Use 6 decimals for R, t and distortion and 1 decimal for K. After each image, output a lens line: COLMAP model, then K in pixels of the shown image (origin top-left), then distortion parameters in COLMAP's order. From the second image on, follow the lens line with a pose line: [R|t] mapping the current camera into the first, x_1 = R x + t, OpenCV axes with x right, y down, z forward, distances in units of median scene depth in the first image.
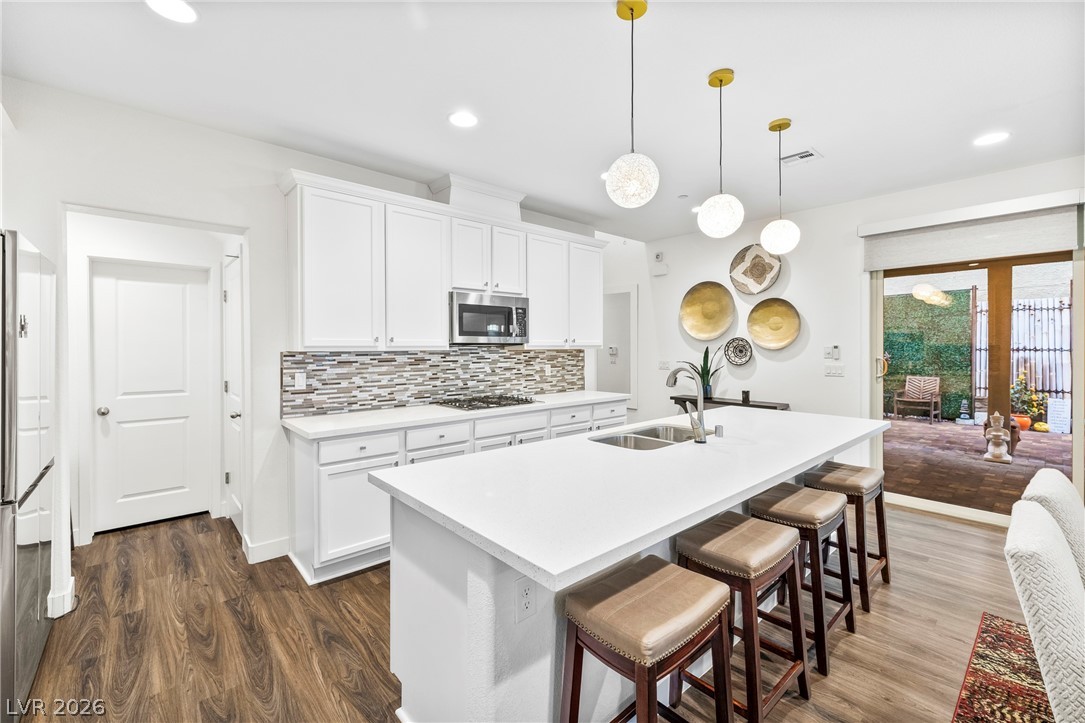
lens RADIAL K [[455.5, 0, 540.5], [0, 455.5, 349.5], [0, 0, 1]] dist [0.000789, 0.000312]
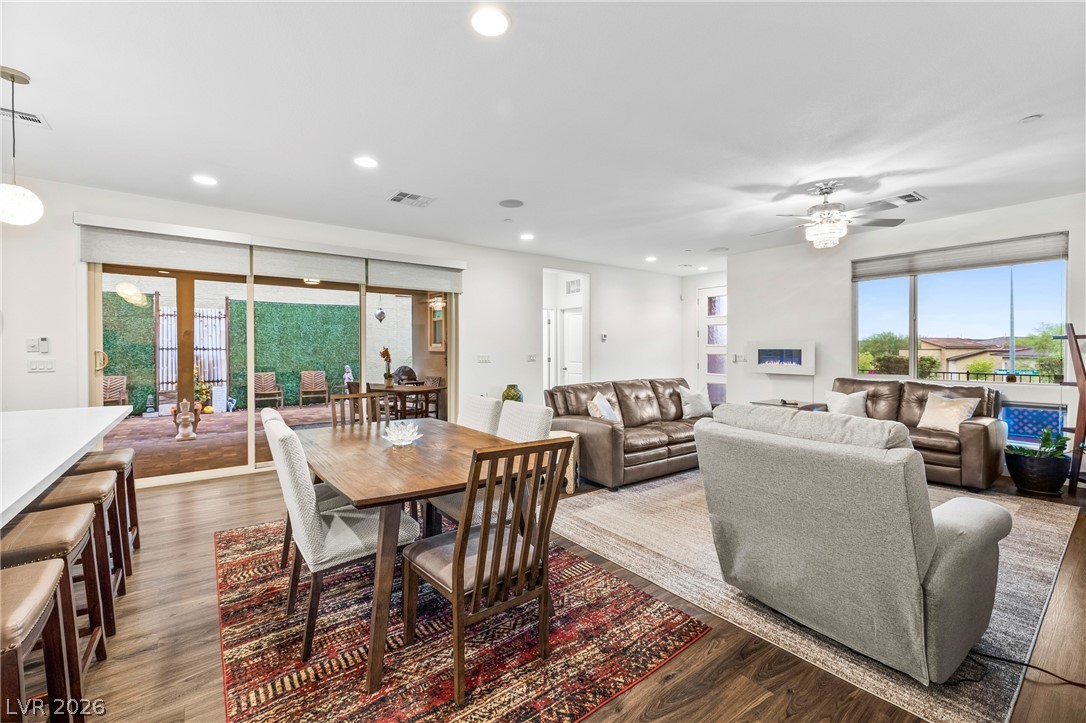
lens RADIAL K [[453.3, 0, 539.6], [0, 453.3, 353.3], [0, 0, 1]] dist [-0.000507, 0.000080]
pose [[0.080794, -0.005141, 0.996718, -0.165832], [0.006340, 0.999969, 0.004644, 0.024976], [-0.996711, 0.005944, 0.080824, -0.041904]]
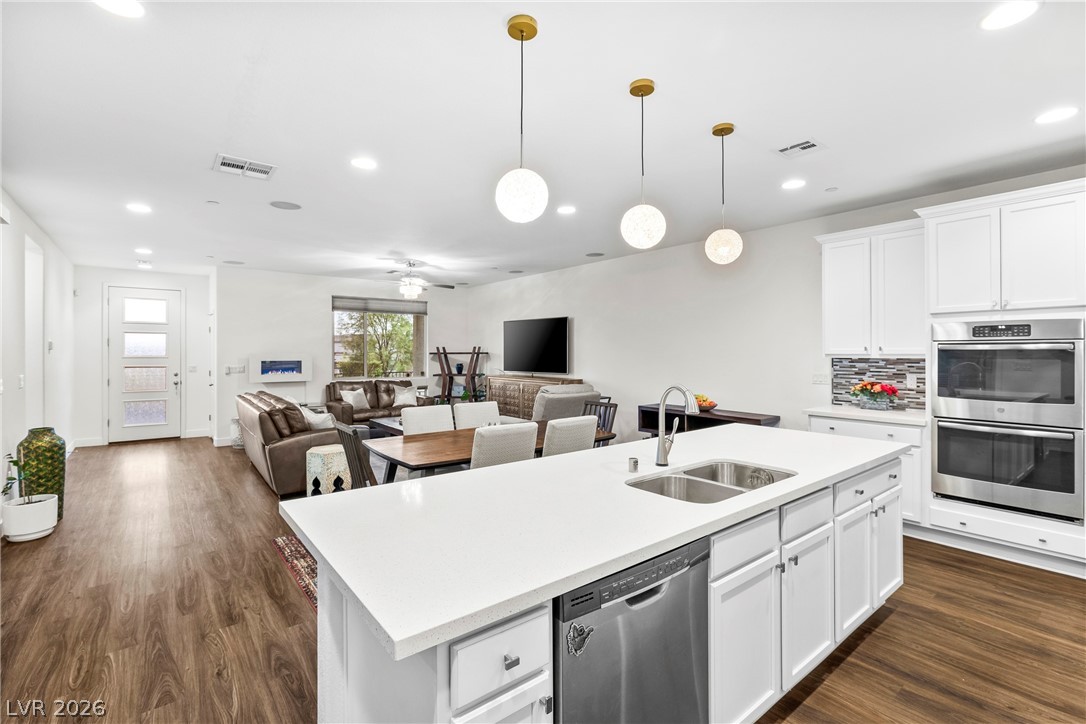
lens RADIAL K [[492.9, 0, 541.2], [0, 492.9, 351.5], [0, 0, 1]] dist [-0.001068, -0.000144]
pose [[-0.998450, 0.005322, 0.055408, 0.301191], [0.005629, 0.999970, 0.005393, -0.016639], [-0.055378, 0.005696, -0.998449, 1.125994]]
